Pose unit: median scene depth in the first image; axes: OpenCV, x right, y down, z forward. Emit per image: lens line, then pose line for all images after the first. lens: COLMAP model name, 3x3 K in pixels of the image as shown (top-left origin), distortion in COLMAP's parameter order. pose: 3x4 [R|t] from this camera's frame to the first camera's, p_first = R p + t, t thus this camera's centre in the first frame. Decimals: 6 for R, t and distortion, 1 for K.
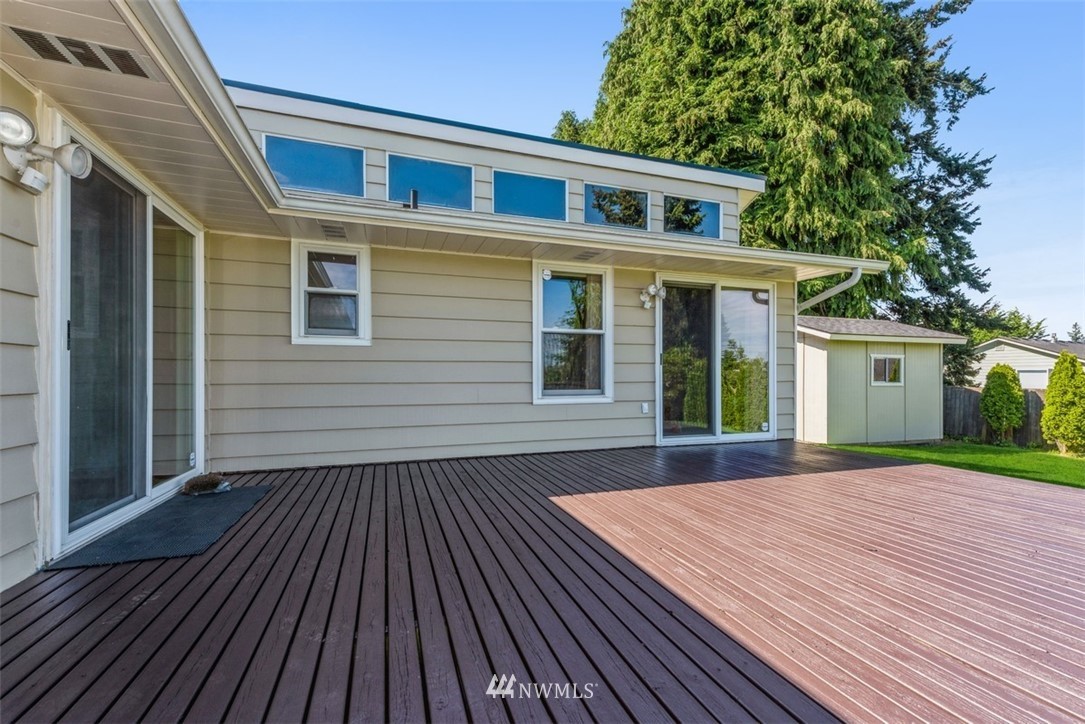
lens RADIAL K [[471.8, 0, 549.9], [0, 471.8, 373.2], [0, 0, 1]] dist [0.004483, 0.000114]
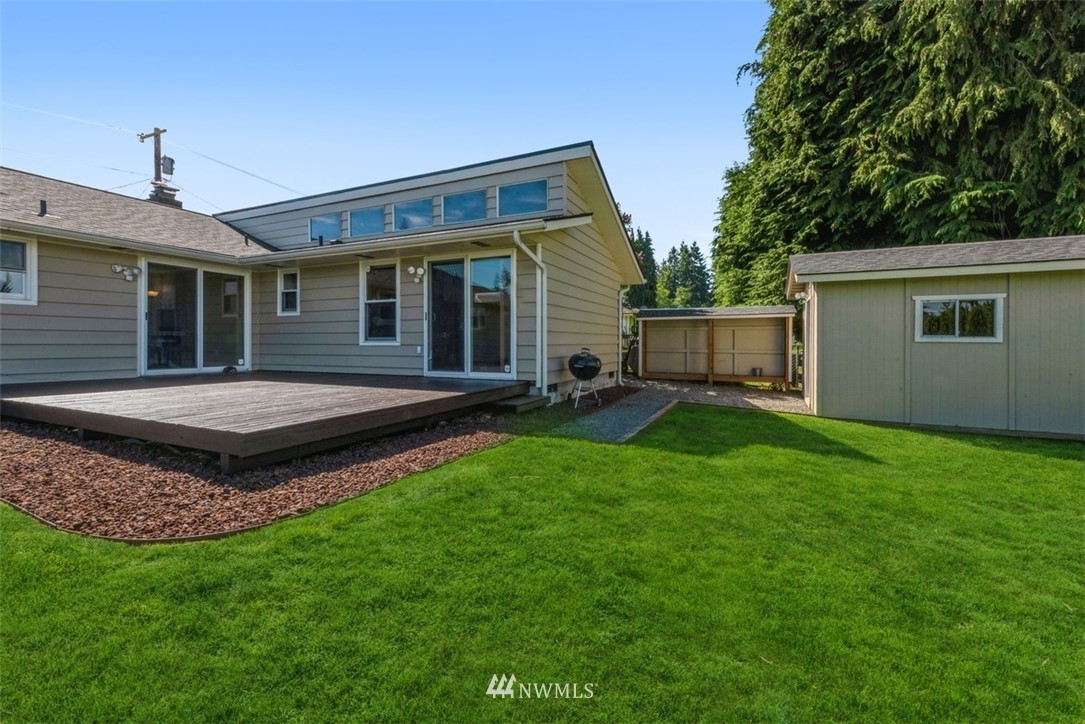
lens RADIAL K [[426.0, 0, 569.0], [0, 426.0, 341.9], [0, 0, 1]] dist [0.014181, 0.000054]
pose [[0.724346, -0.001420, -0.689435, 1.463155], [0.002557, 0.999997, 0.000627, 0.049924], [0.689432, -0.002217, 0.724347, 0.357625]]
